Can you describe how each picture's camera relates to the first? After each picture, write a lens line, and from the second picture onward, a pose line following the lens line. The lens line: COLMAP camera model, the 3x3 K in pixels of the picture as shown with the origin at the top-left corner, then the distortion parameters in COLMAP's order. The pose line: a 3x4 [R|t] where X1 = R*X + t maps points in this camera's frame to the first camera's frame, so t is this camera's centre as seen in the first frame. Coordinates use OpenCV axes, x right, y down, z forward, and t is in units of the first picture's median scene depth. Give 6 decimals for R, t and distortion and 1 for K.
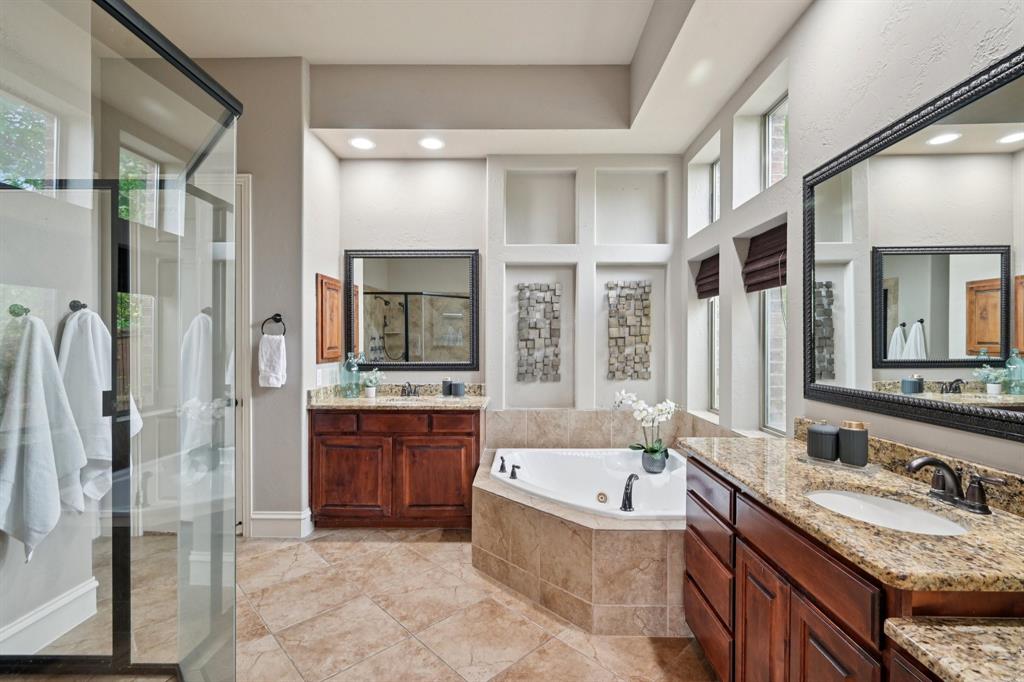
lens RADIAL K [[466.3, 0, 514.4], [0, 466.3, 343.4], [0, 0, 1]] dist [-0.000205, -0.000170]
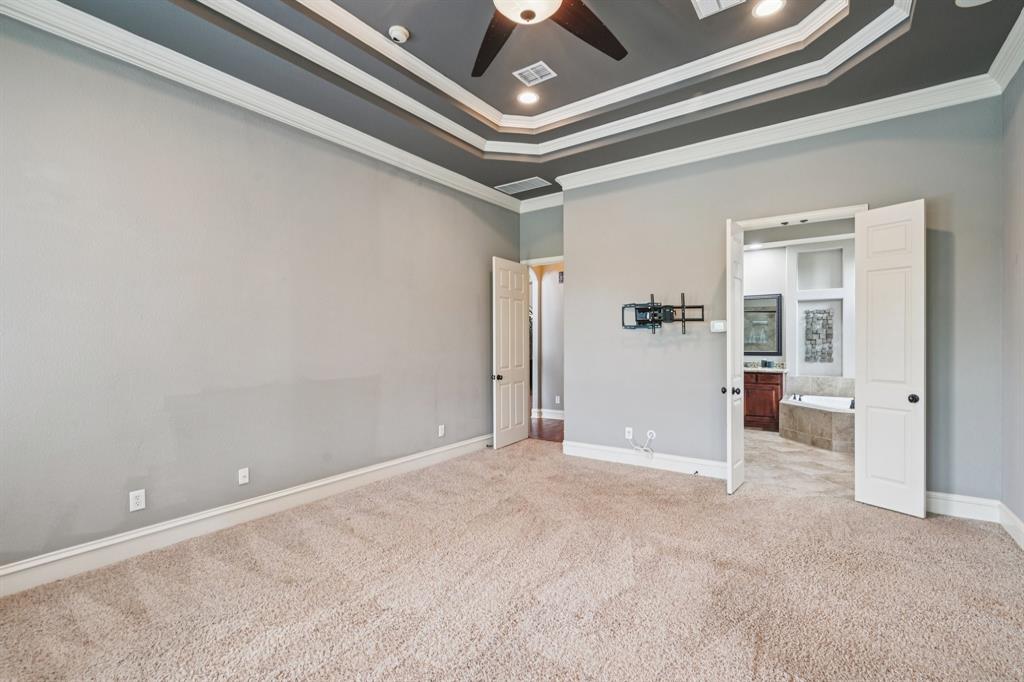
lens RADIAL K [[466.3, 0, 509.3], [0, 466.3, 344.2], [0, 0, 1]] dist [-0.000205, -0.000170]
pose [[0.825697, -0.001754, -0.564111, 0.086212], [0.004804, 0.999981, 0.003923, -0.003516], [0.564093, -0.005950, 0.825690, -1.314077]]
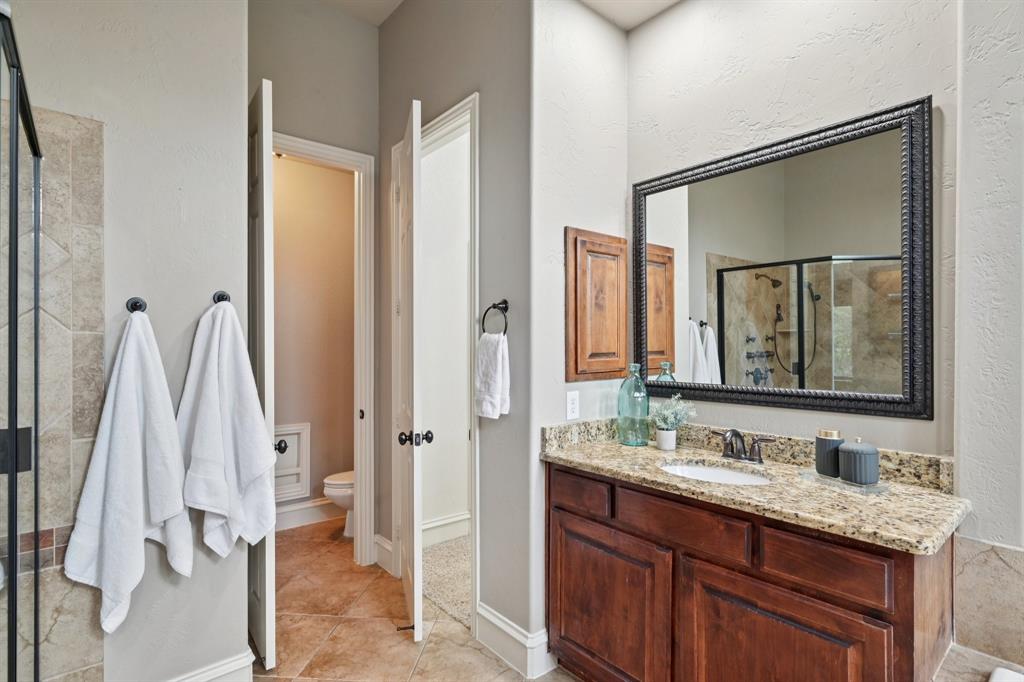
lens RADIAL K [[507.5, 0, 505.1], [0, 507.5, 346.6], [0, 0, 1]] dist [-0.004578, 0.000775]
pose [[0.659600, -0.001135, -0.751616, 0.002638], [-0.000406, 0.999998, -0.001867, 0.000662], [0.751617, 0.001537, 0.659598, 0.496492]]
